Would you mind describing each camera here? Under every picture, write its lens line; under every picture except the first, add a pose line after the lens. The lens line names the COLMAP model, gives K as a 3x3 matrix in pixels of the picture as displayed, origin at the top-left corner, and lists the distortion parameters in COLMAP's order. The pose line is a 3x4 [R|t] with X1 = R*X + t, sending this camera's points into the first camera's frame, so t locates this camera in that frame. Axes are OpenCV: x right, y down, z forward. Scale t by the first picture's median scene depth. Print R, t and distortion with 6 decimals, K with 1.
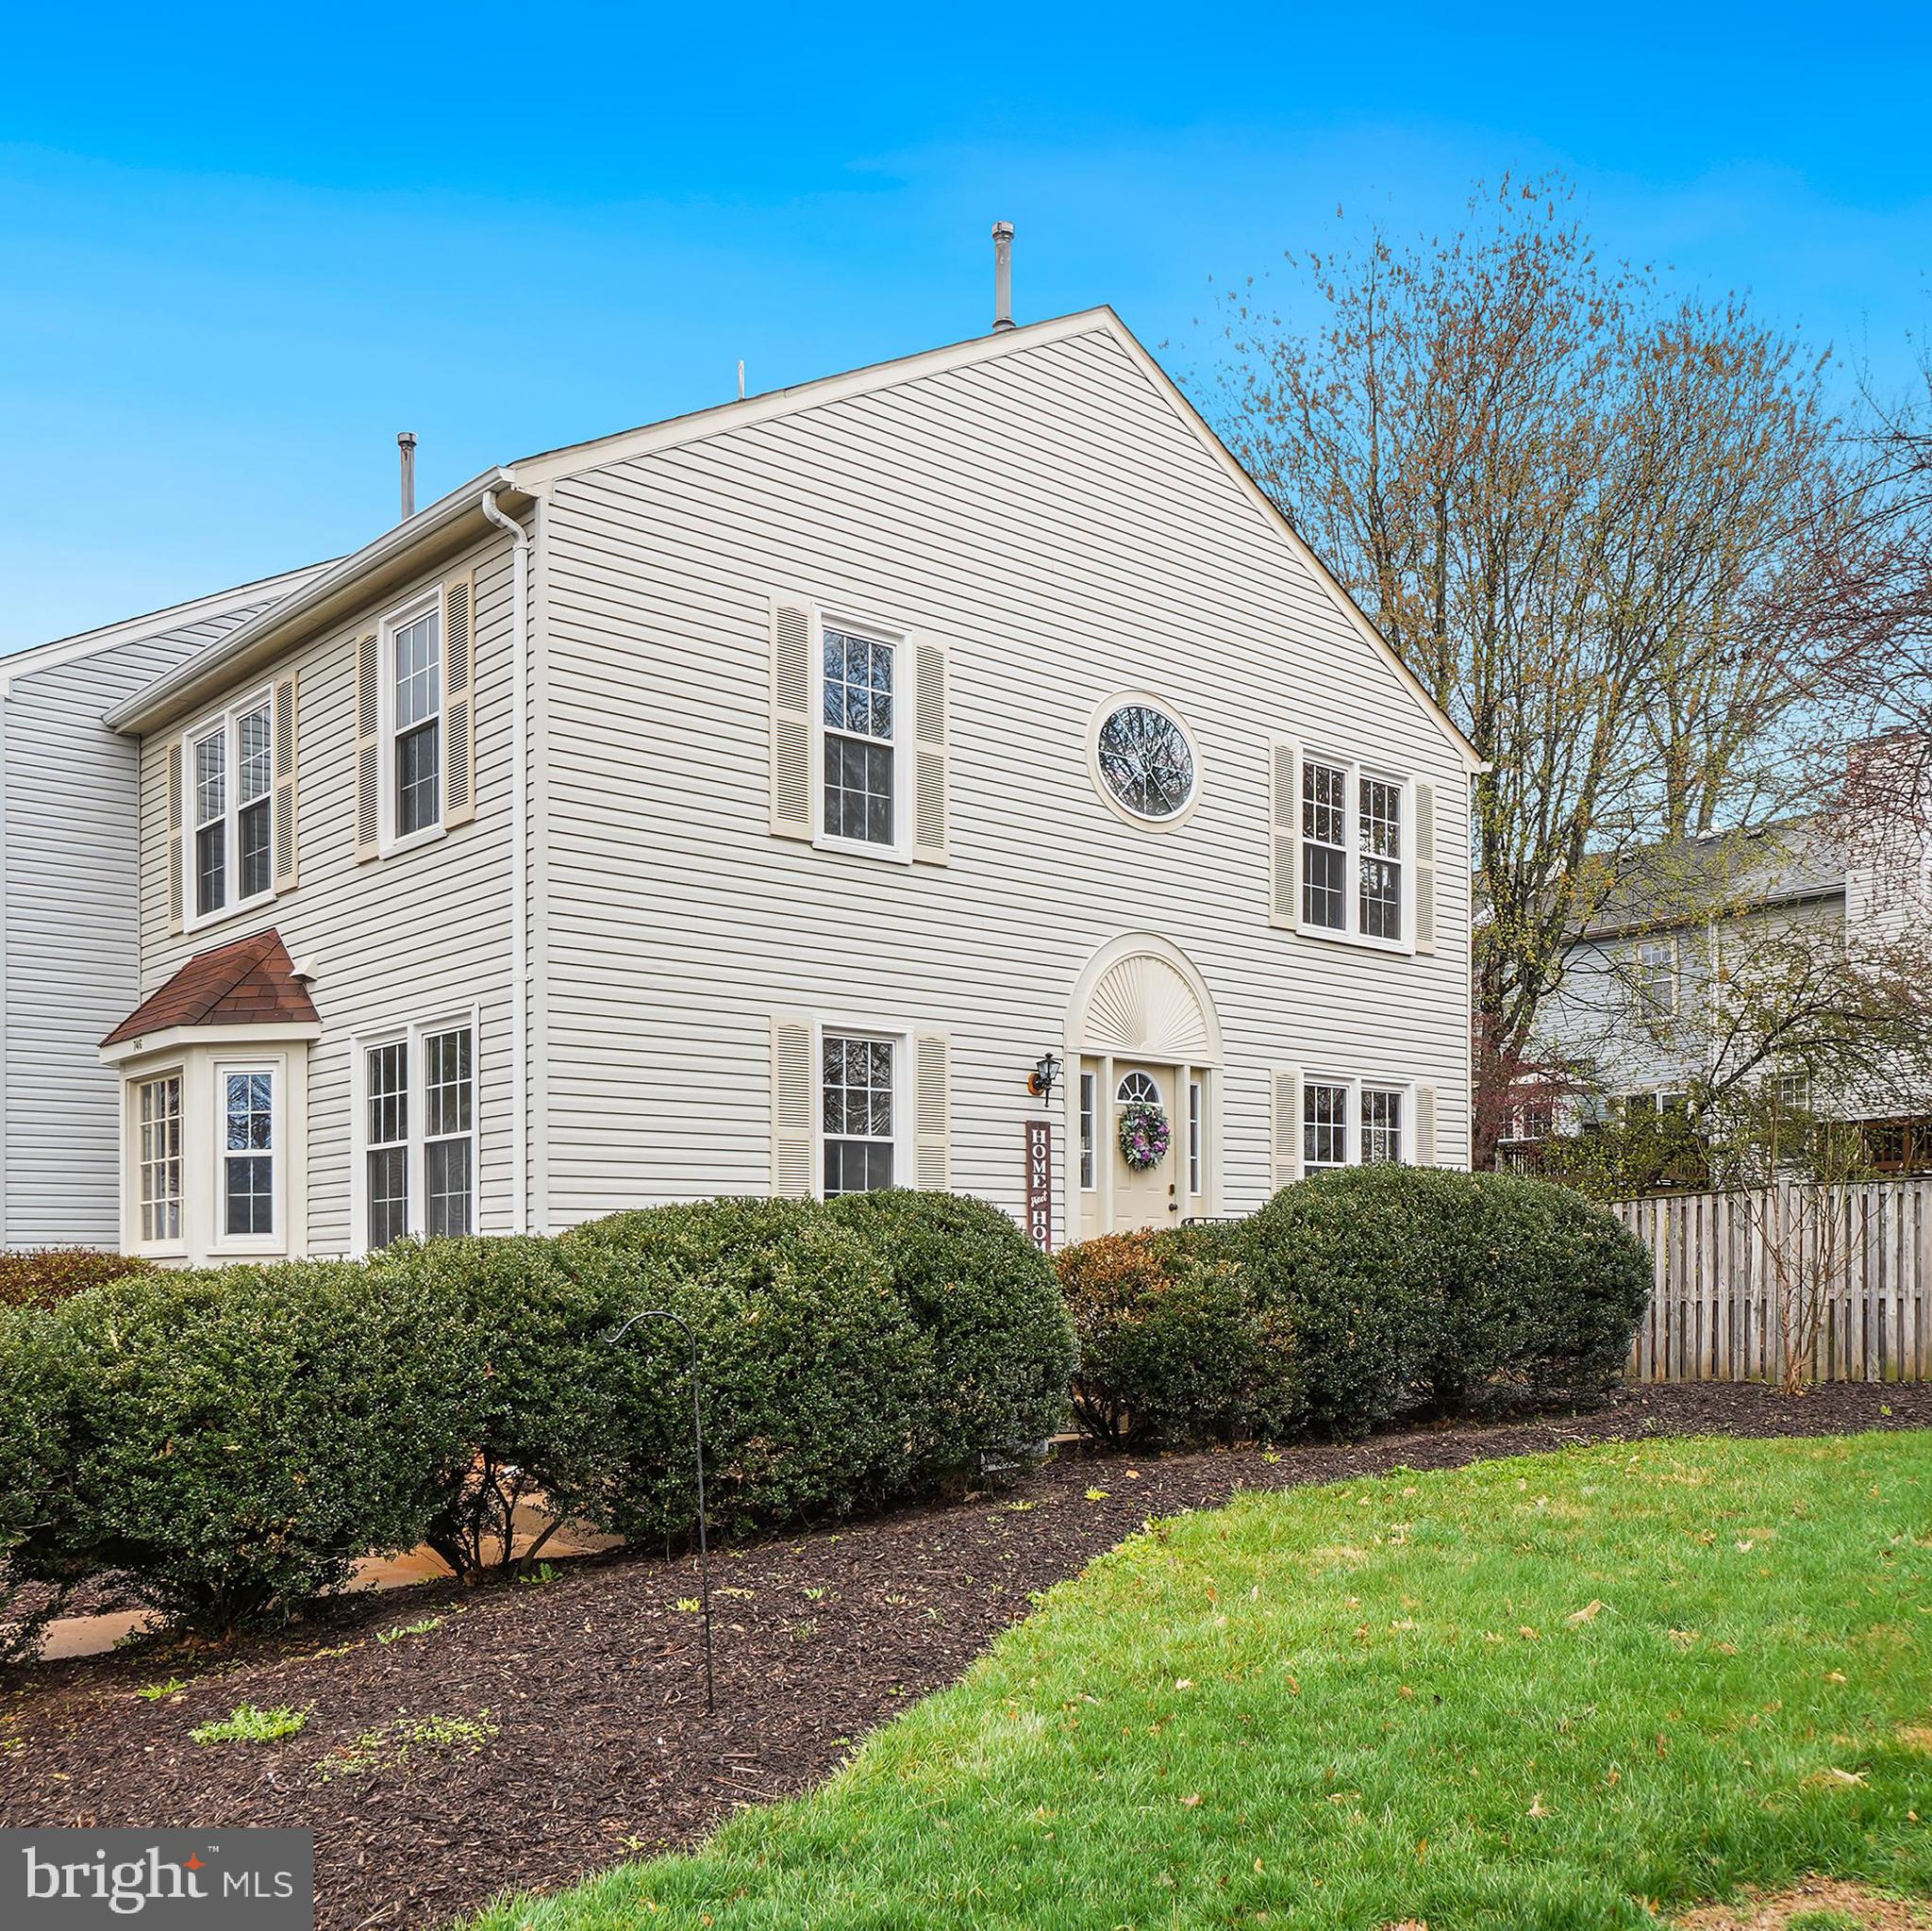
lens RADIAL K [[1966.1, 0, 965.0], [0, 1966.1, 962.7], [0, 0, 1]] dist [-0.009254, 0.000000]
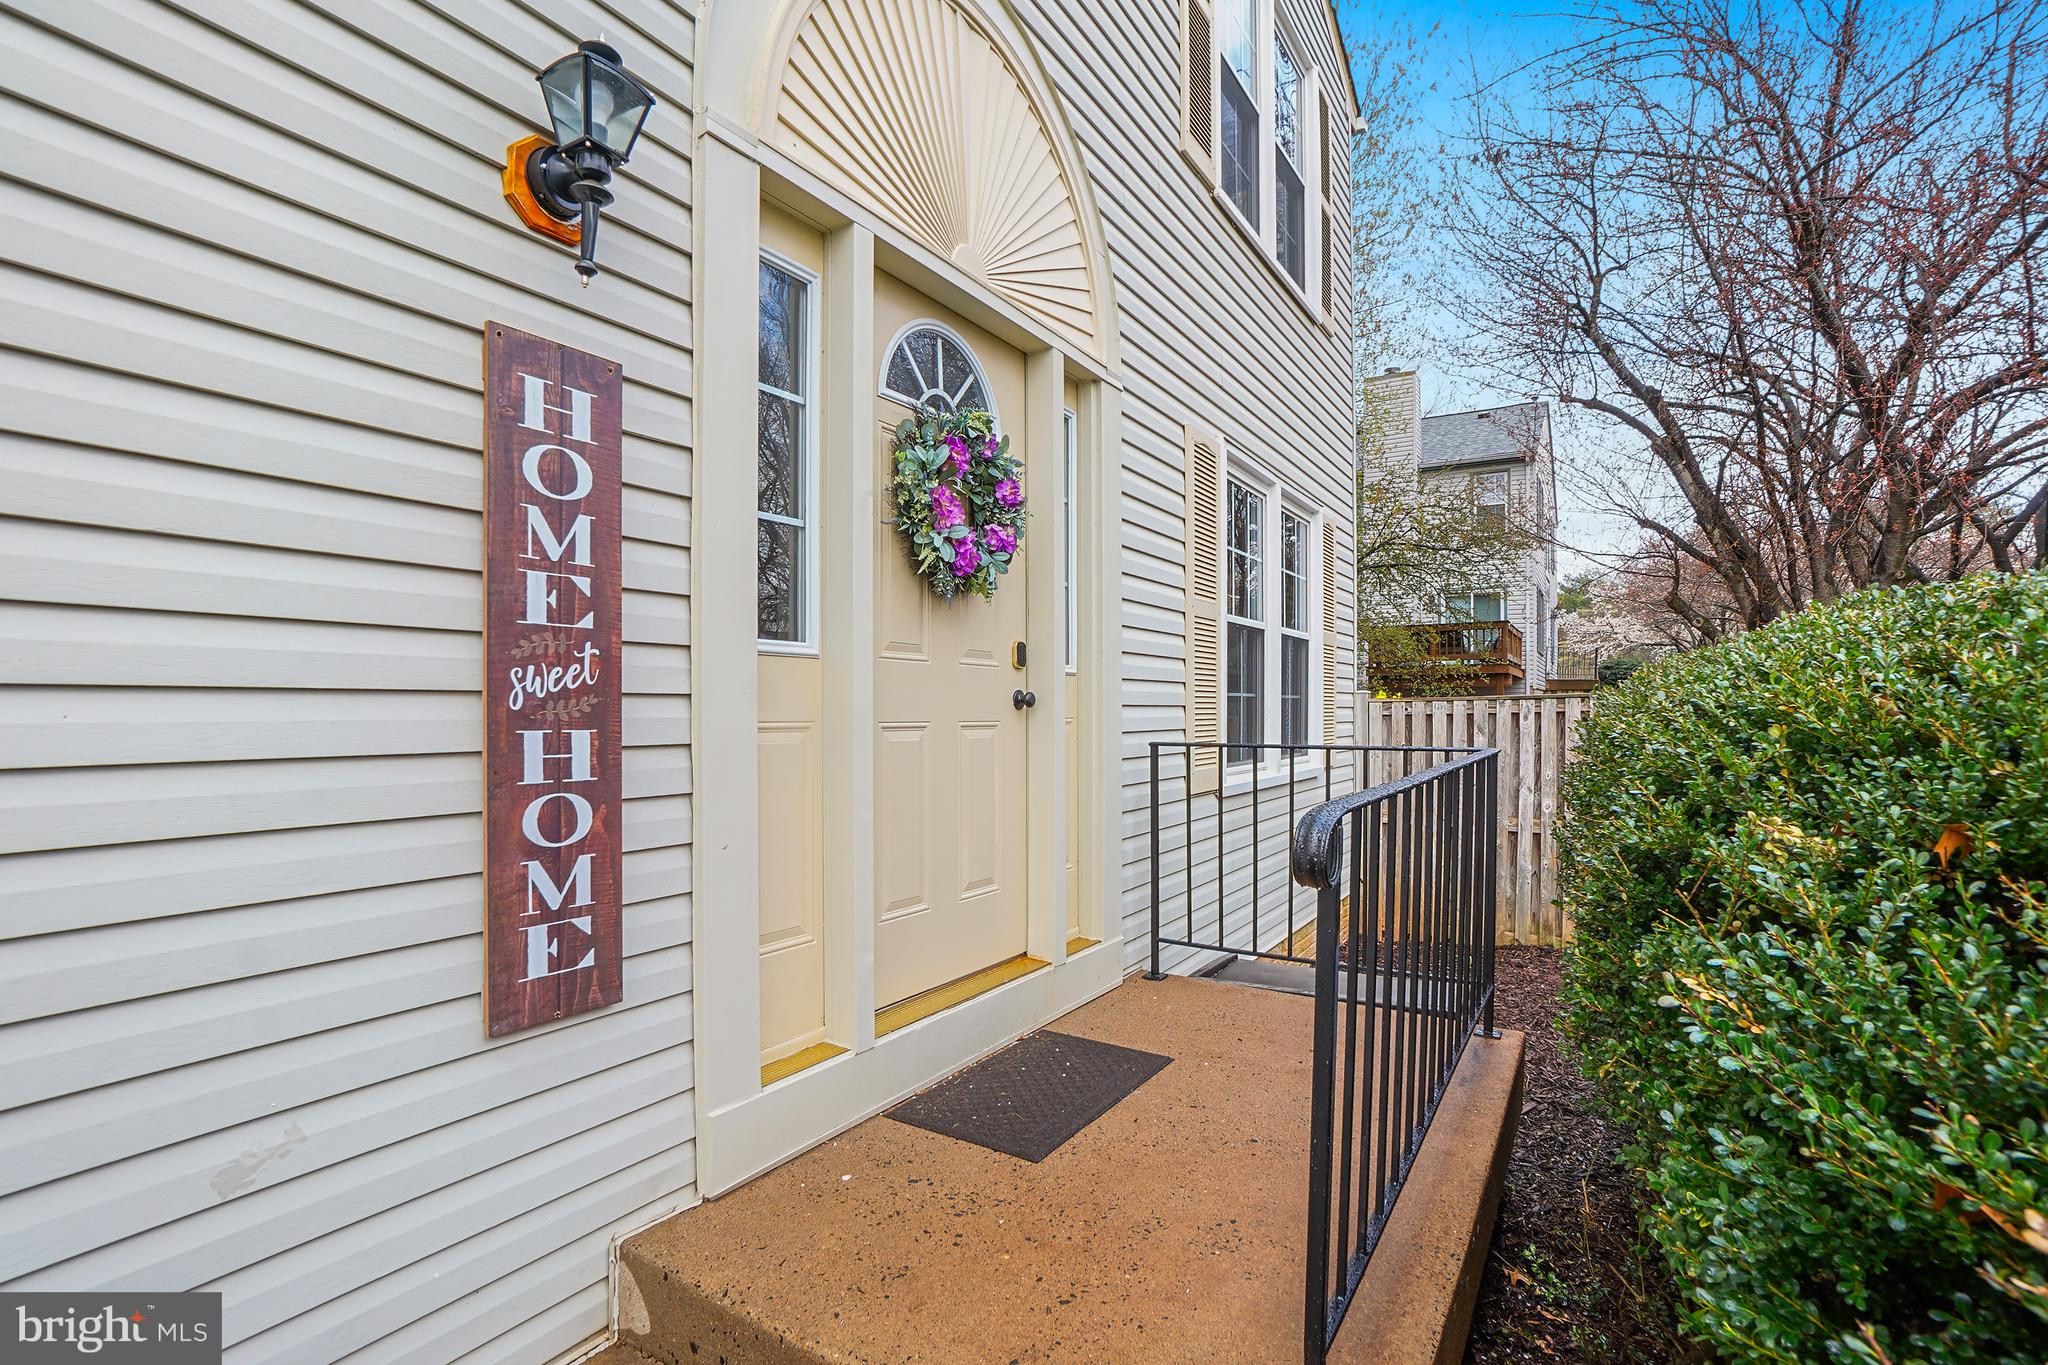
lens RADIAL K [[953.6, 0, 1027.3], [0, 953.6, 693.6], [0, 0, 1]] dist [-0.002257, -0.000069]
pose [[0.968616, 0.004158, 0.248526, 0.061260], [-0.037317, 0.990960, 0.128862, 0.101411], [-0.245743, -0.134092, 0.960015, 0.841645]]
